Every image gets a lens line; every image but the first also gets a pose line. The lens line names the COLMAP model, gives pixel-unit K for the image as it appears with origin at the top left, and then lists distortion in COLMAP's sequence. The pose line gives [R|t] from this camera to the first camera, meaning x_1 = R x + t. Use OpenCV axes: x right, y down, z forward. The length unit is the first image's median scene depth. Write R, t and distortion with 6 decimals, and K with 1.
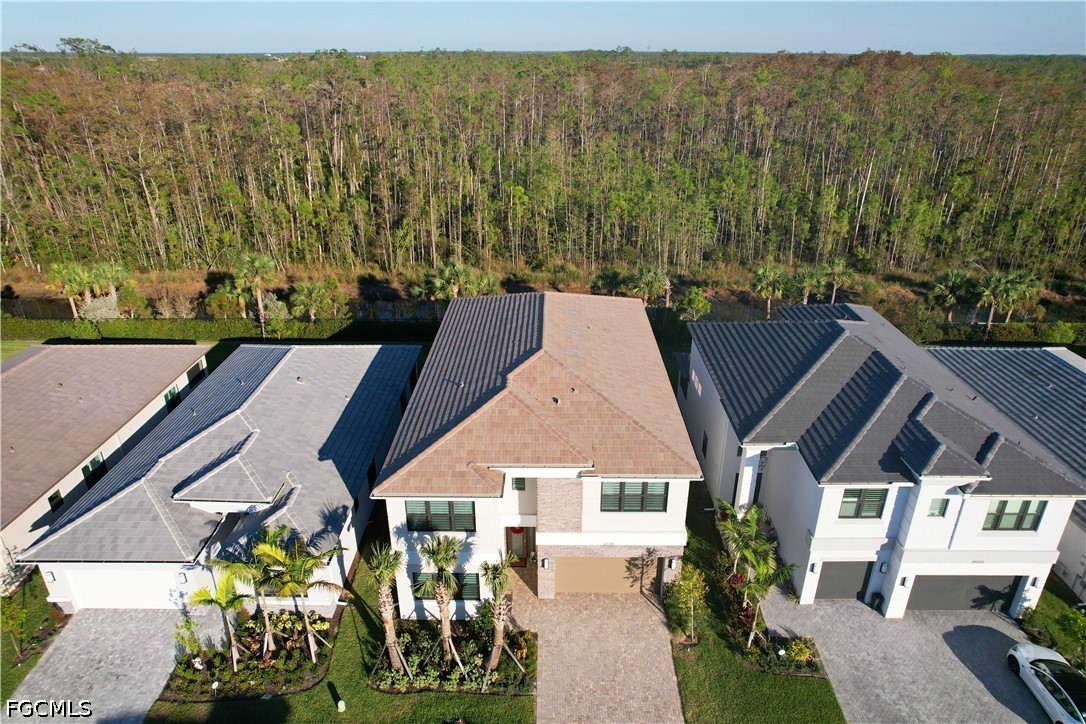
lens RADIAL K [[700.1, 0, 550.4], [0, 700.1, 359.7], [0, 0, 1]] dist [-0.092779, 0.087015]
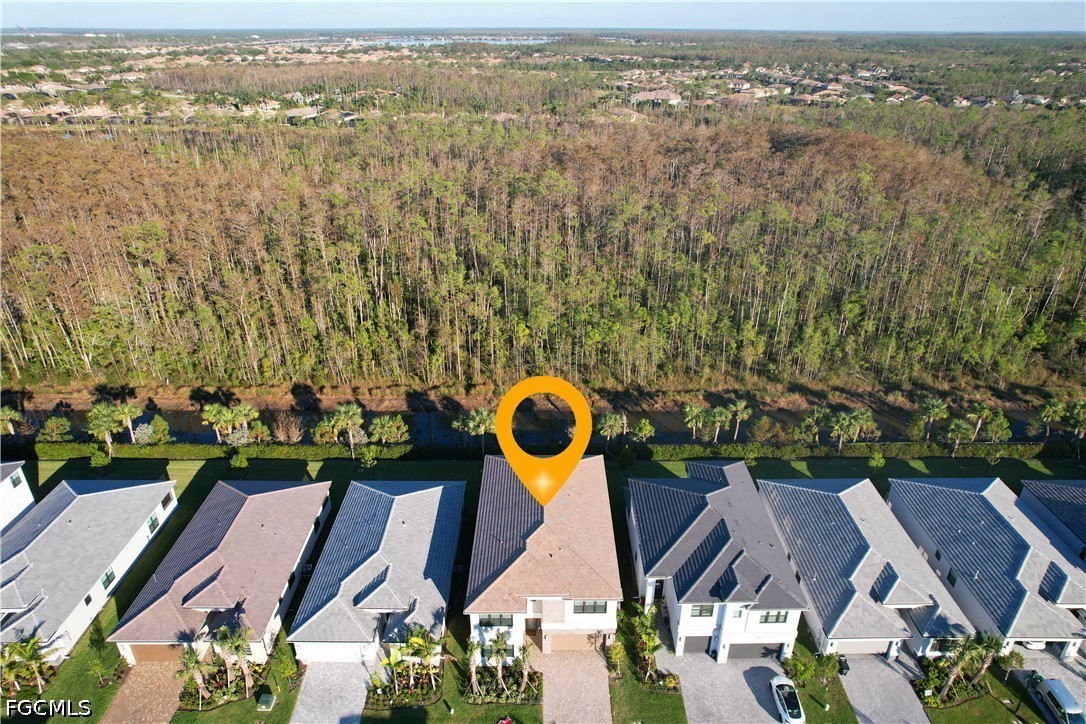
lens RADIAL K [[700.1, 0, 550.4], [0, 700.1, 359.7], [0, 0, 1]] dist [-0.092779, 0.087015]
pose [[0.999909, -0.005843, 0.012183, -0.015559], [0.005447, 0.999464, 0.032274, -0.580402], [-0.012365, -0.032205, 0.999405, -0.979162]]
